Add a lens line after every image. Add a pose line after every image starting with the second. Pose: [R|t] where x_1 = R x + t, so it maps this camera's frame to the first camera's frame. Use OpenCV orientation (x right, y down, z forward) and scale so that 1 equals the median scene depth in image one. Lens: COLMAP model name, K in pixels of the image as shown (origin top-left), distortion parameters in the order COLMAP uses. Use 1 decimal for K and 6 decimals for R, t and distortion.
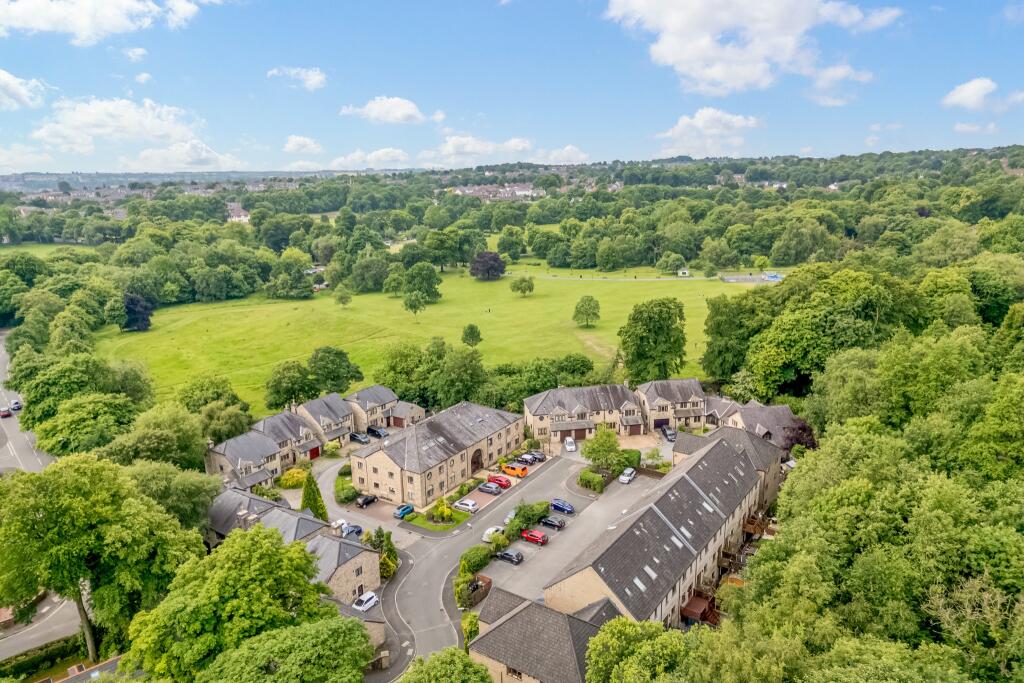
lens RADIAL K [[731.3, 0, 502.1], [0, 731.3, 343.5], [0, 0, 1]] dist [0.043831, -0.031132]
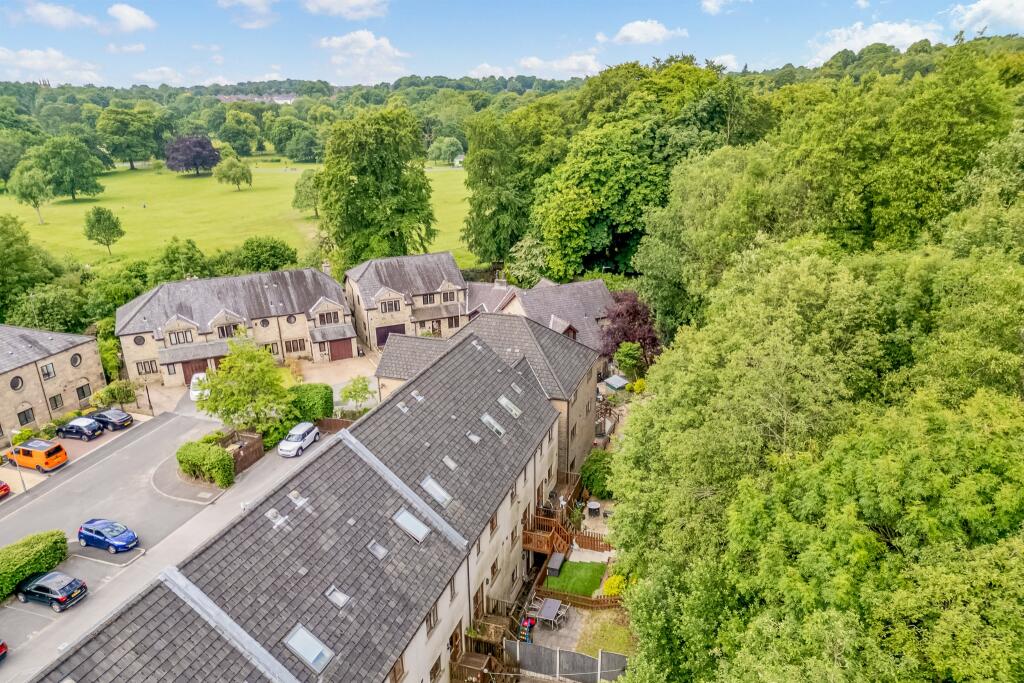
lens RADIAL K [[731.3, 0, 513.1], [0, 731.3, 348.1], [0, 0, 1]] dist [0.043831, -0.031132]
pose [[0.961356, -0.078774, 0.263798, 0.161803], [0.057702, 0.994561, 0.086711, 0.077826], [-0.269194, -0.068139, 0.960672, 0.449196]]
